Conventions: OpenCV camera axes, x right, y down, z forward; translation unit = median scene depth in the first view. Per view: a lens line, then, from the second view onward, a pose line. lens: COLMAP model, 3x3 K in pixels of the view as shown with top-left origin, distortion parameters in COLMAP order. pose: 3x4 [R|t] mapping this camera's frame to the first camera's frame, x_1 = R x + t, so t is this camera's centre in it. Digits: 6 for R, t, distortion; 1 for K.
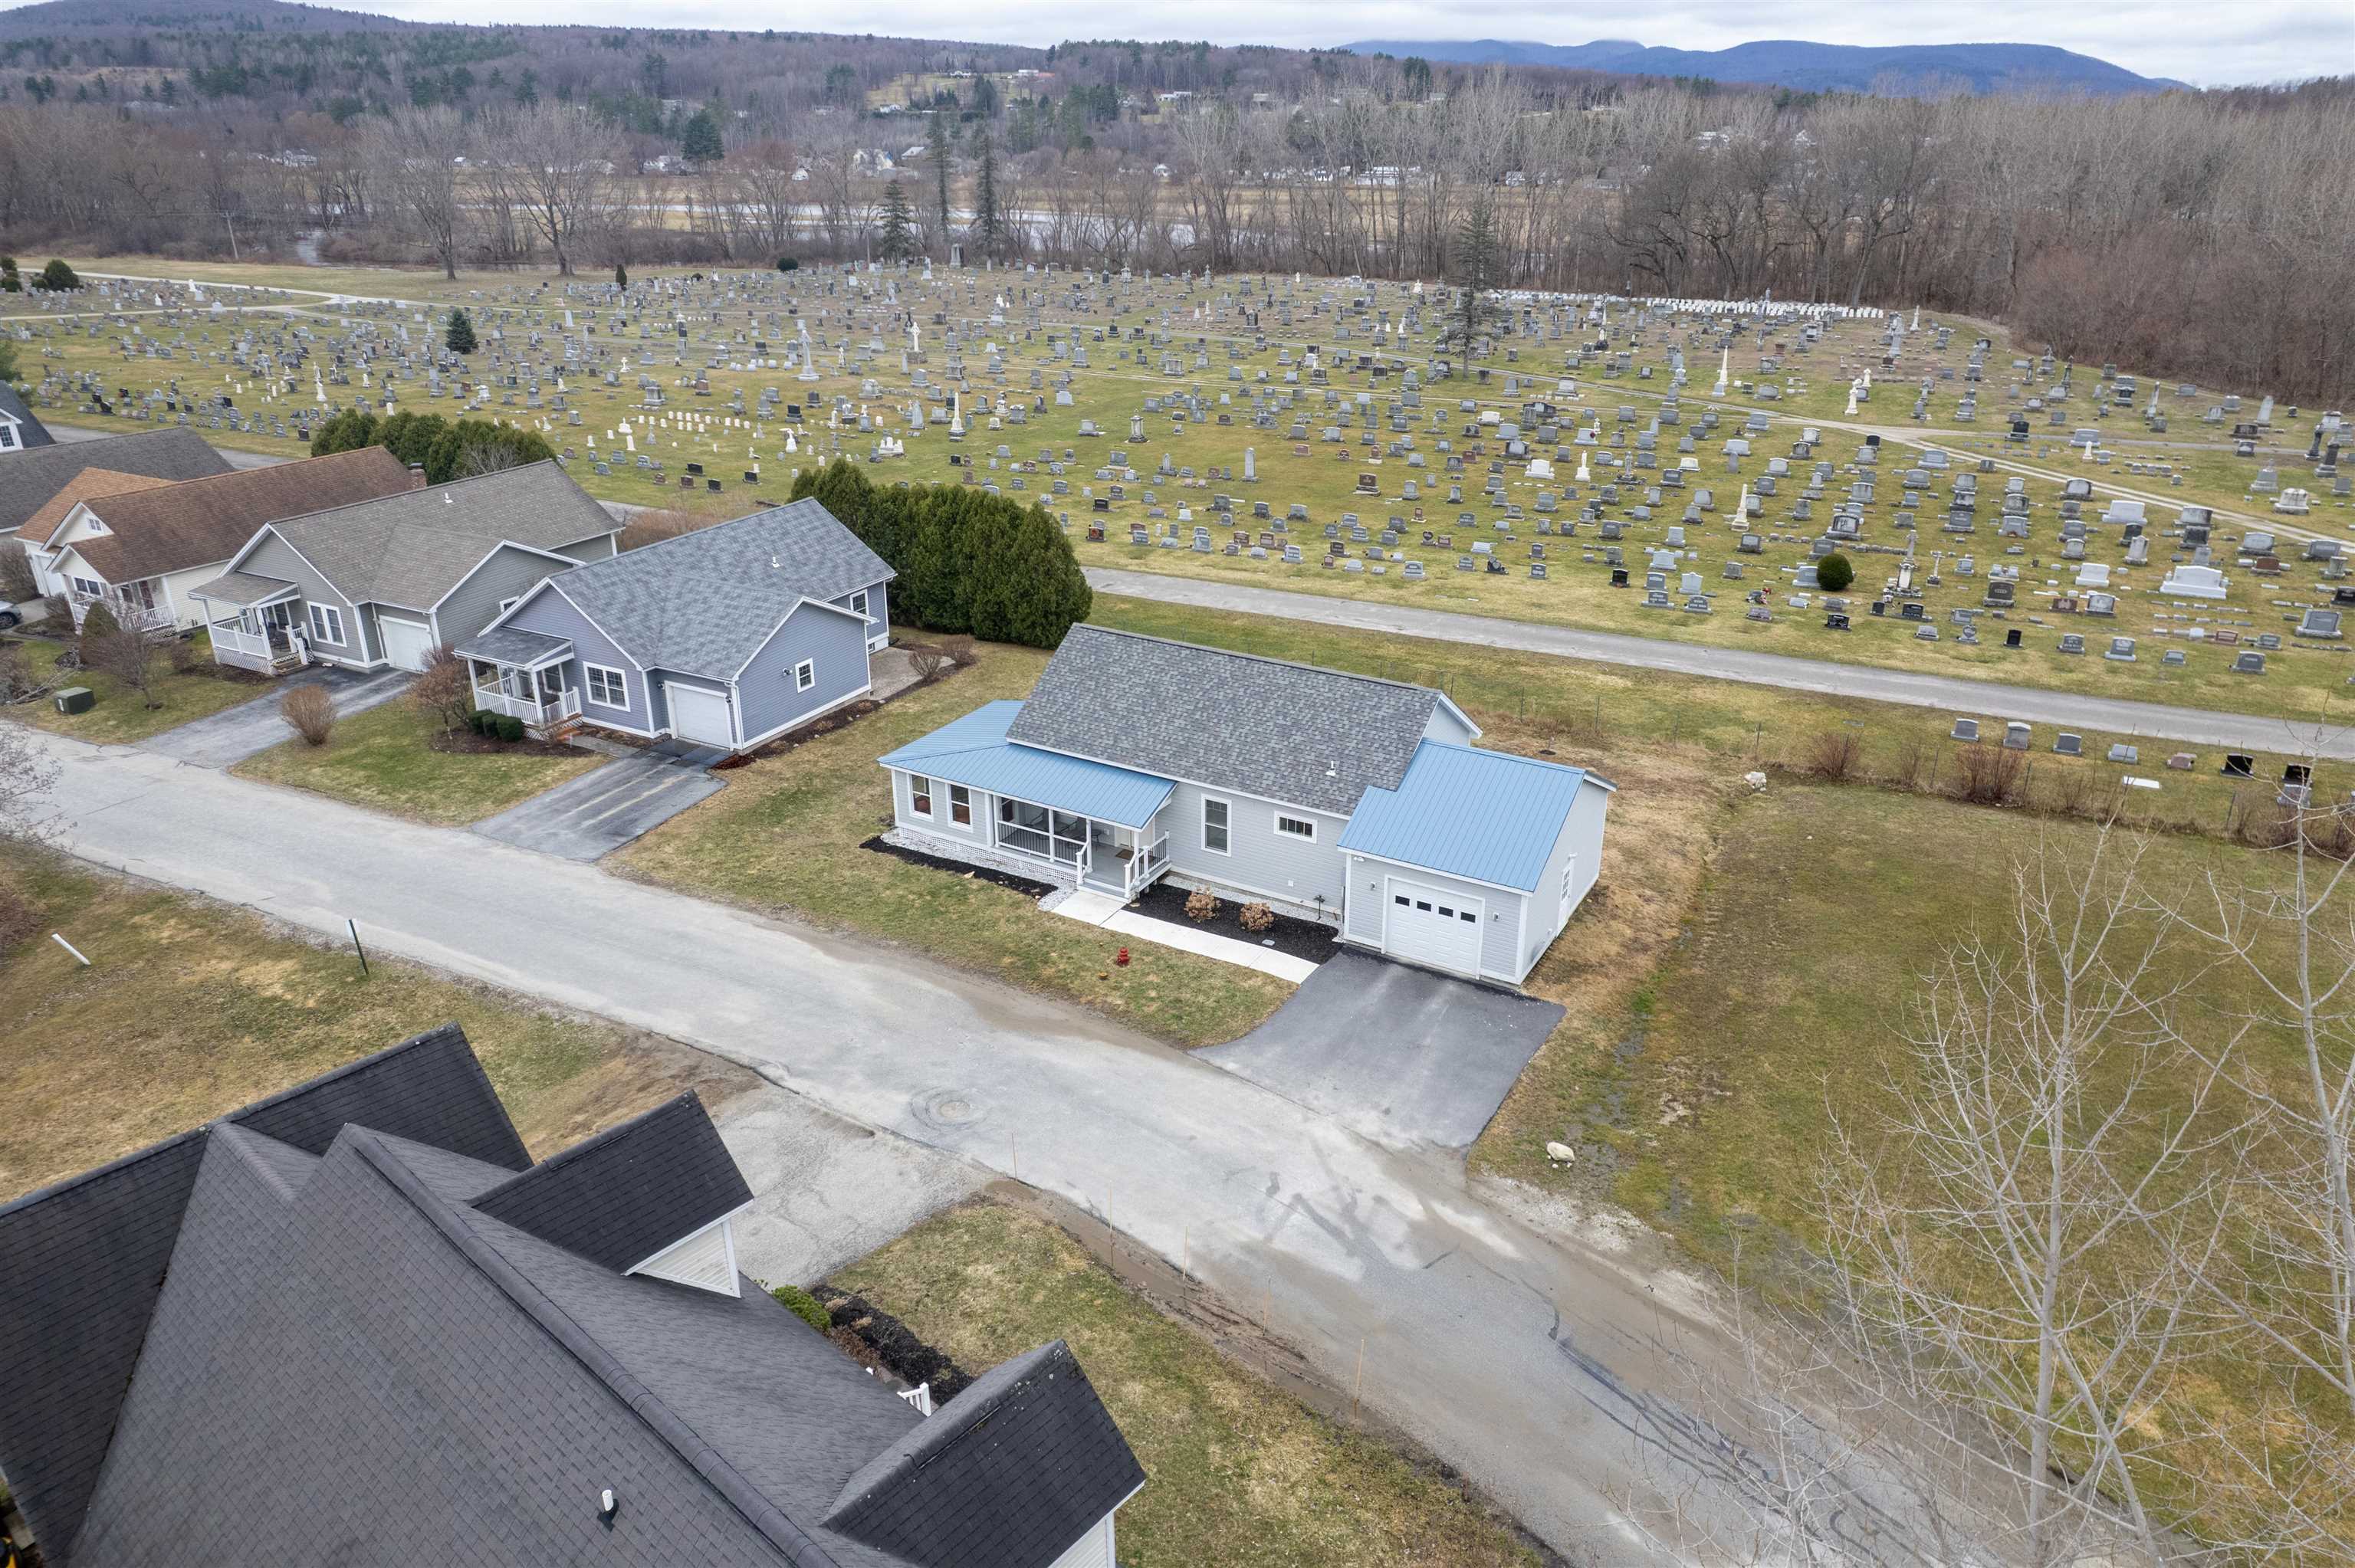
lens RADIAL K [[1546.4, 0, 1177.1], [0, 1546.4, 784.9], [0, 0, 1]] dist [-0.011106, -0.001767]
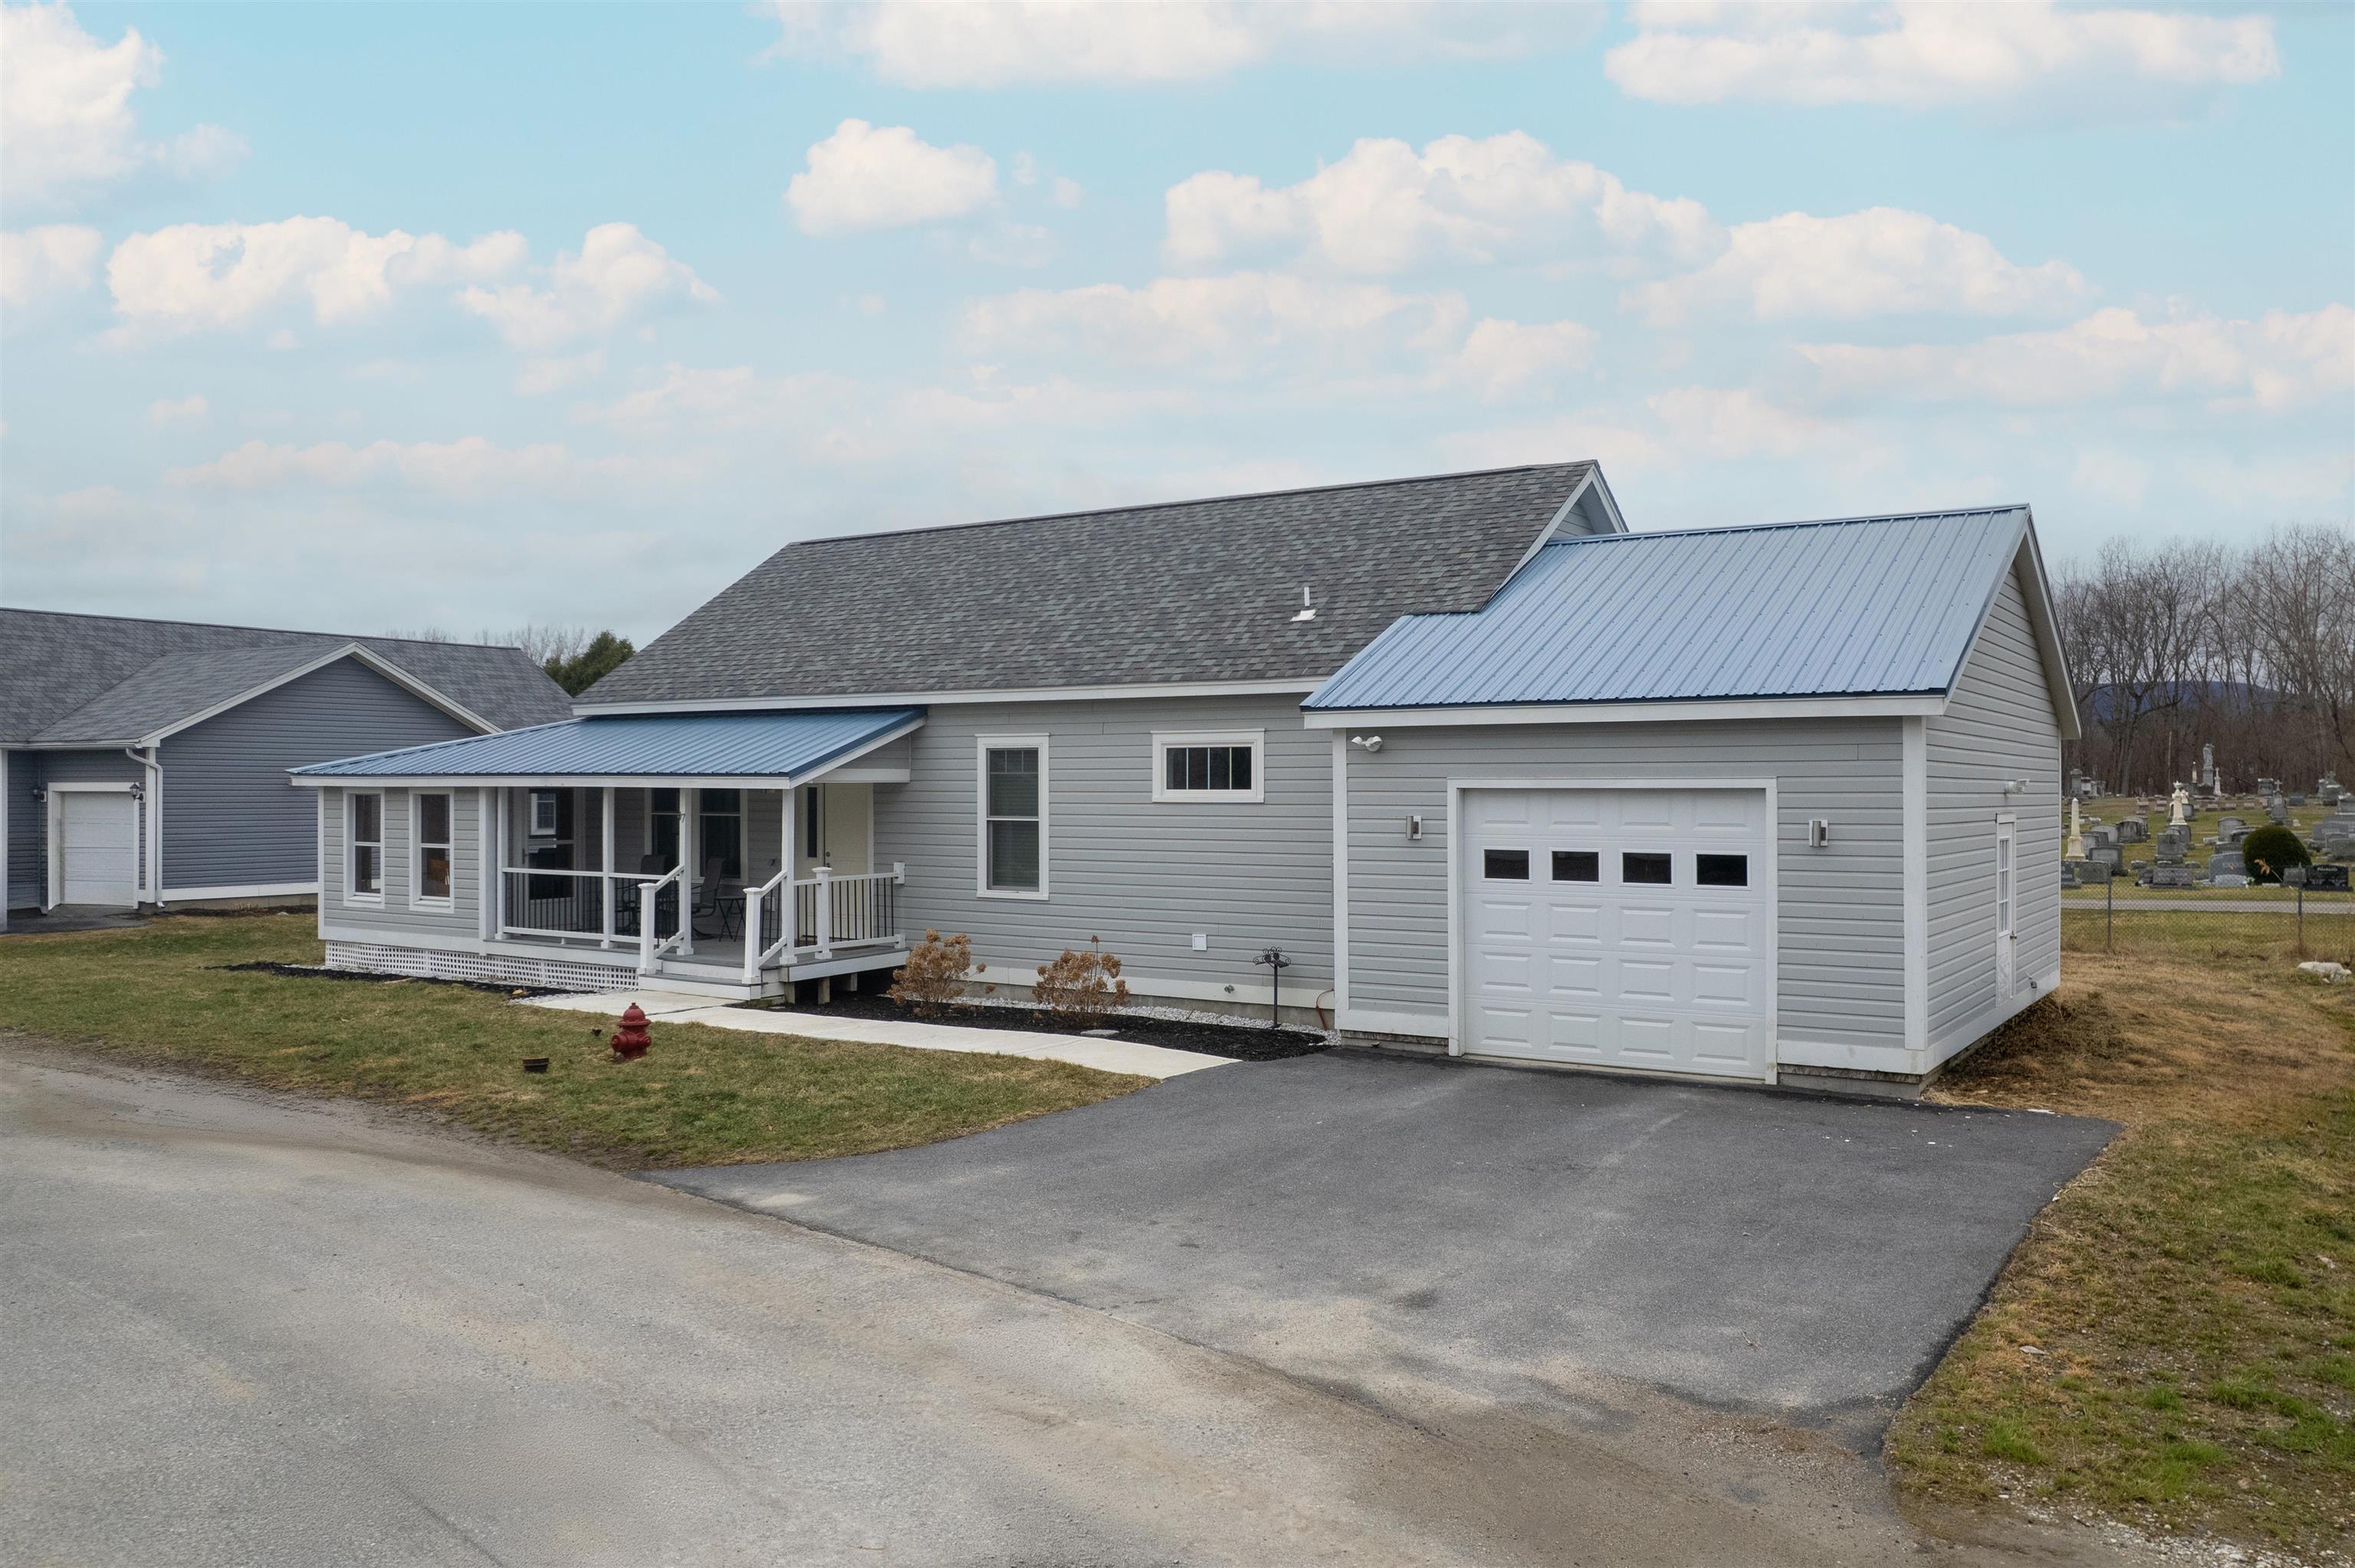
lens RADIAL K [[1779.2, 0, 1174.9], [0, 1779.2, 776.2], [0, 0, 1]] dist [-0.011290, -0.001589]
pose [[0.997312, 0.003744, -0.073180, 0.098646], [-0.034090, 0.907743, -0.418140, 0.202012], [0.064863, 0.419511, 0.905430, 0.620358]]
